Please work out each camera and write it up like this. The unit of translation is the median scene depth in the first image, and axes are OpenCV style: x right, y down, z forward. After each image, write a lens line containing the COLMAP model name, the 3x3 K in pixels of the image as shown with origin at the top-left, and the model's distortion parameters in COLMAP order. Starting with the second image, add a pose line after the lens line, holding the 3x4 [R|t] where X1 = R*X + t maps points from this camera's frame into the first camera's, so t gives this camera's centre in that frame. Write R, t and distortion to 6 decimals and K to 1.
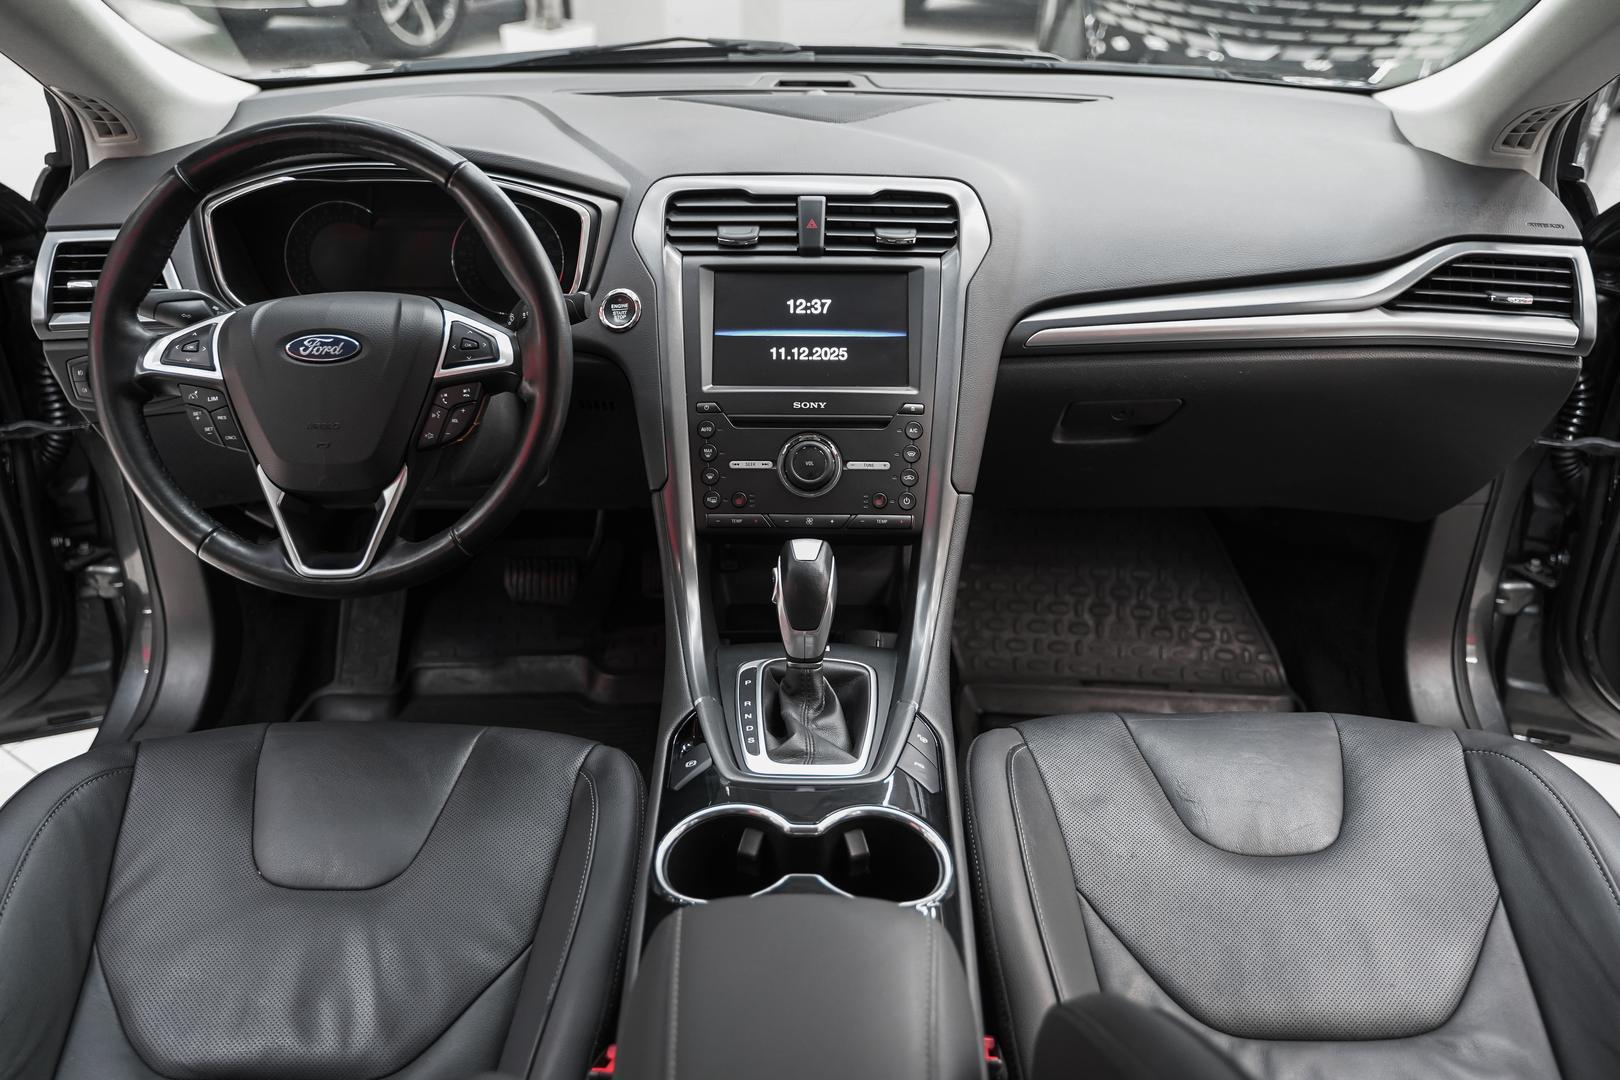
lens RADIAL K [[1440.3, 0, 809.4], [0, 1440.3, 544.8], [0, 0, 1]] dist [-0.008007, 0.003284]
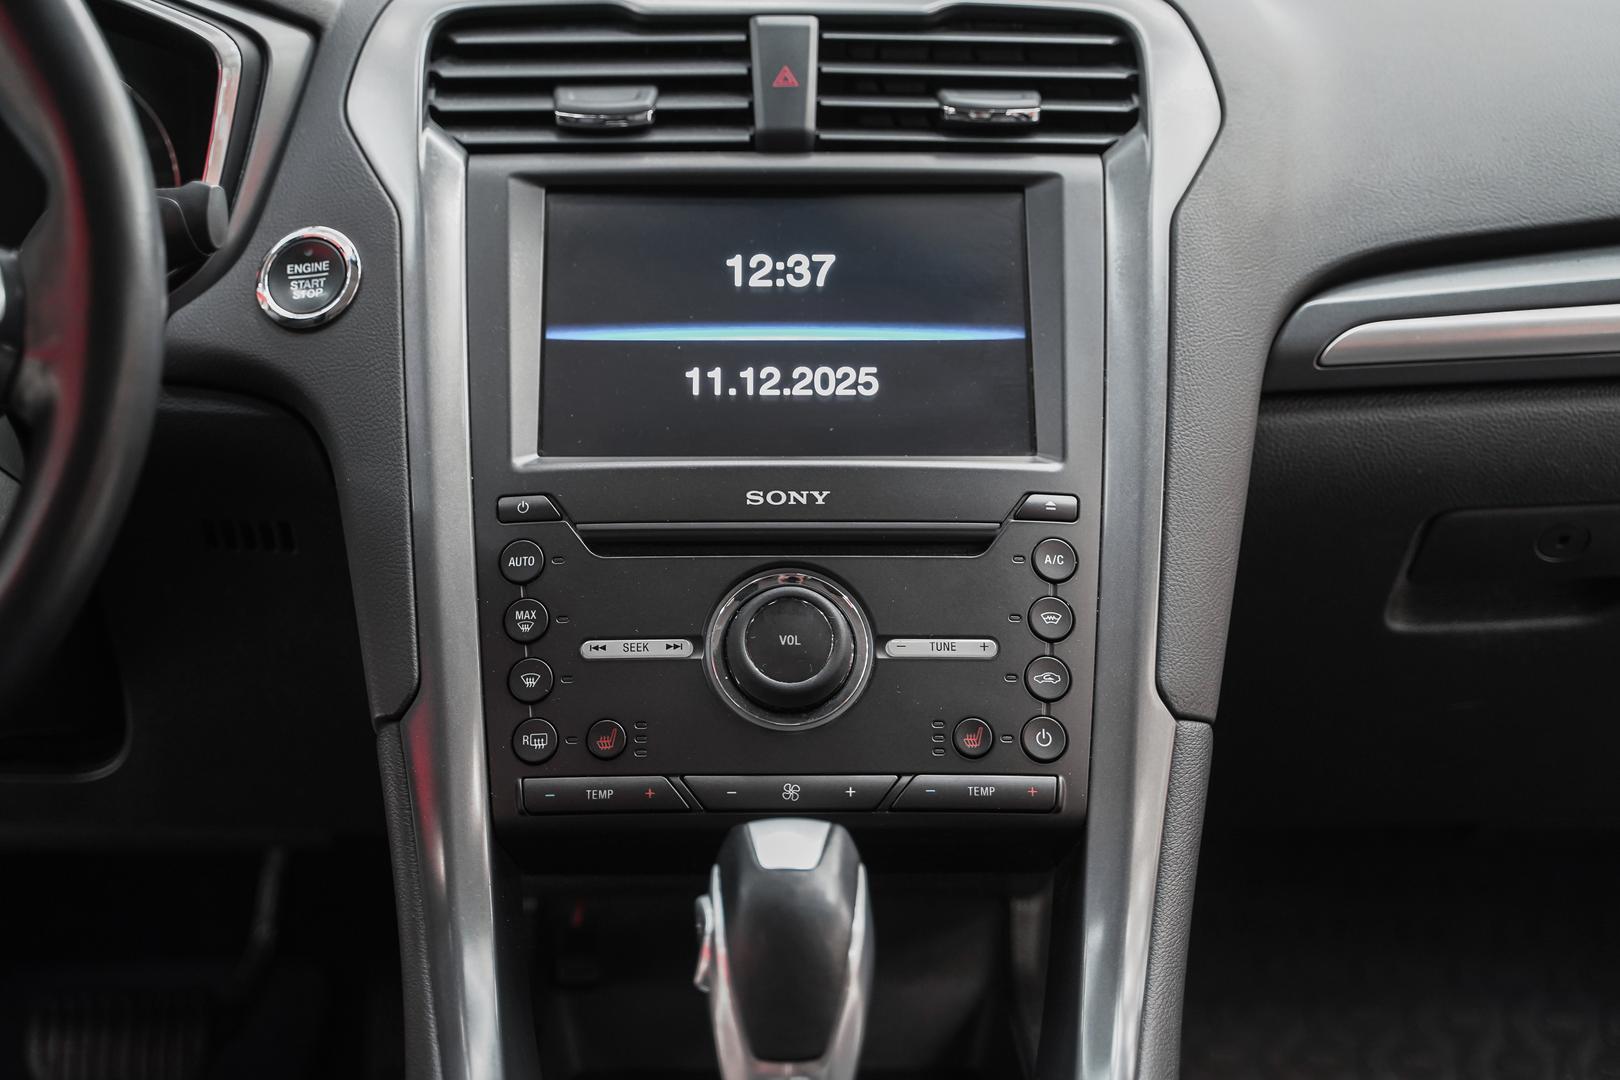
lens RADIAL K [[2716.4, 0, 795.3], [0, 2716.4, 500.6], [0, 0, 1]] dist [0.010802, 0.000000]
pose [[0.999640, -0.007351, 0.025793, -0.016505], [0.013170, 0.972308, -0.233333, 0.074815], [-0.023363, 0.233589, 0.972055, 0.278401]]
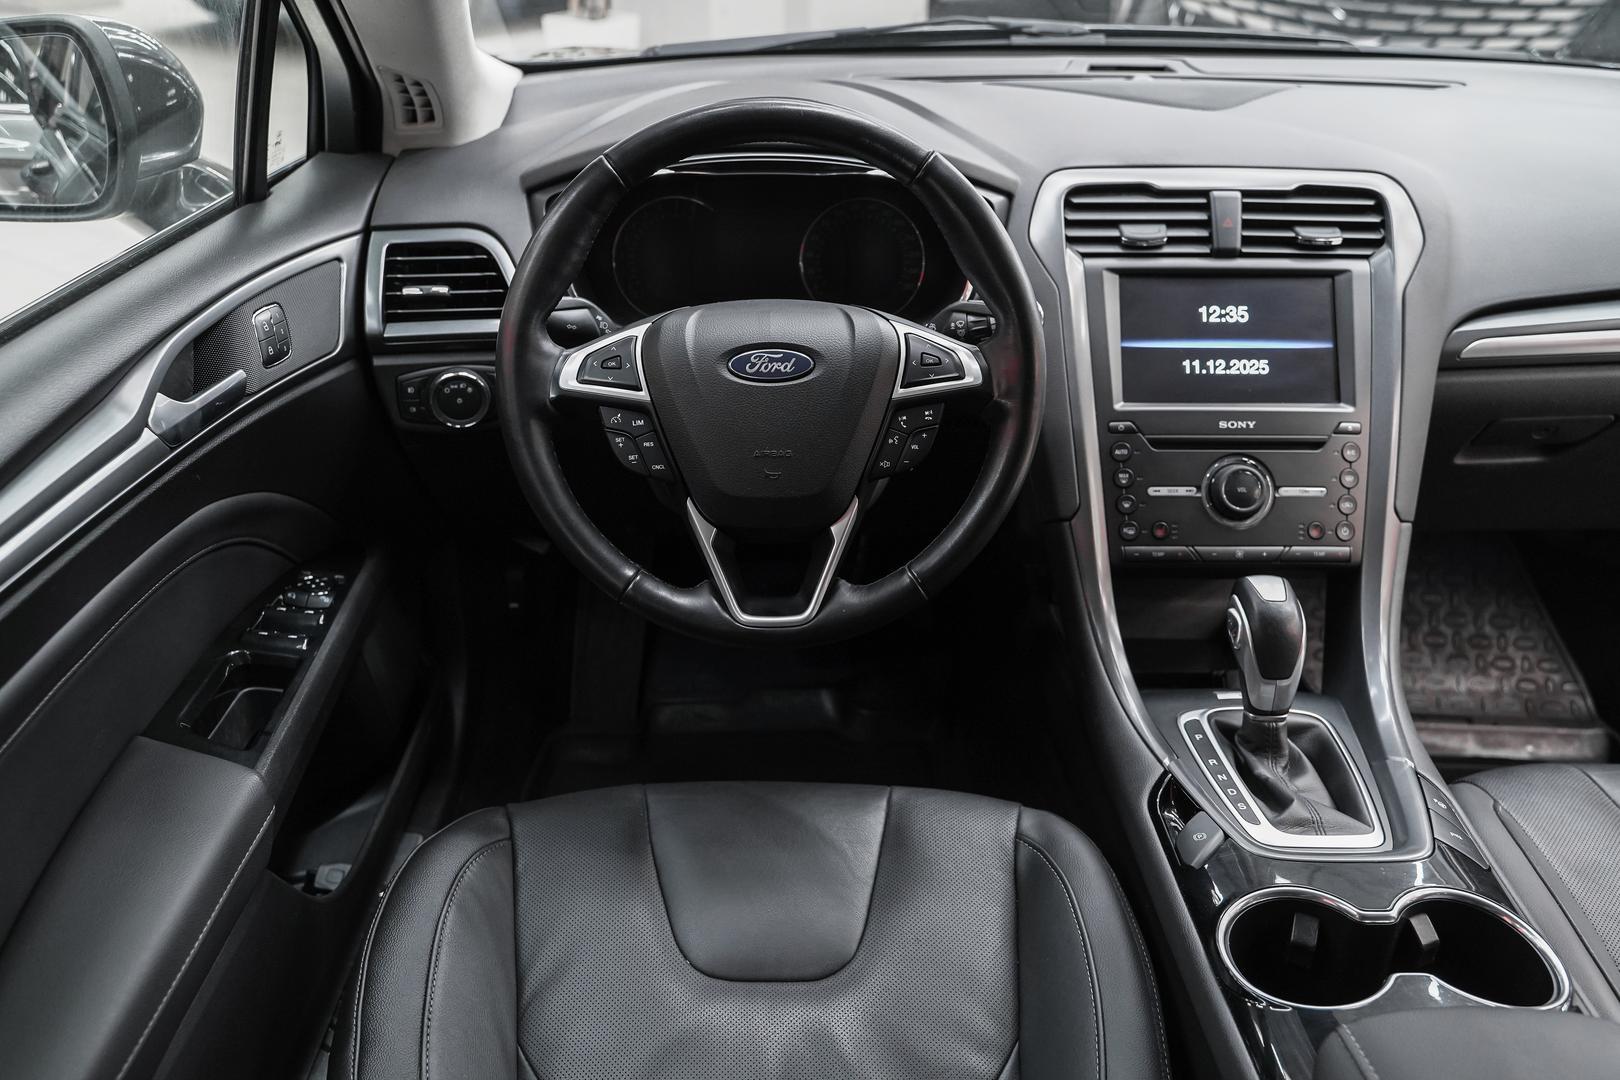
lens RADIAL K [[1440.3, 0, 743.2], [0, 1440.3, 552.1], [0, 0, 1]] dist [-0.008007, 0.003284]
pose [[0.999892, -0.004706, 0.013918, -0.315383], [0.004611, 0.999966, 0.006886, -0.024751], [-0.013950, -0.006821, 0.999879, 0.106277]]
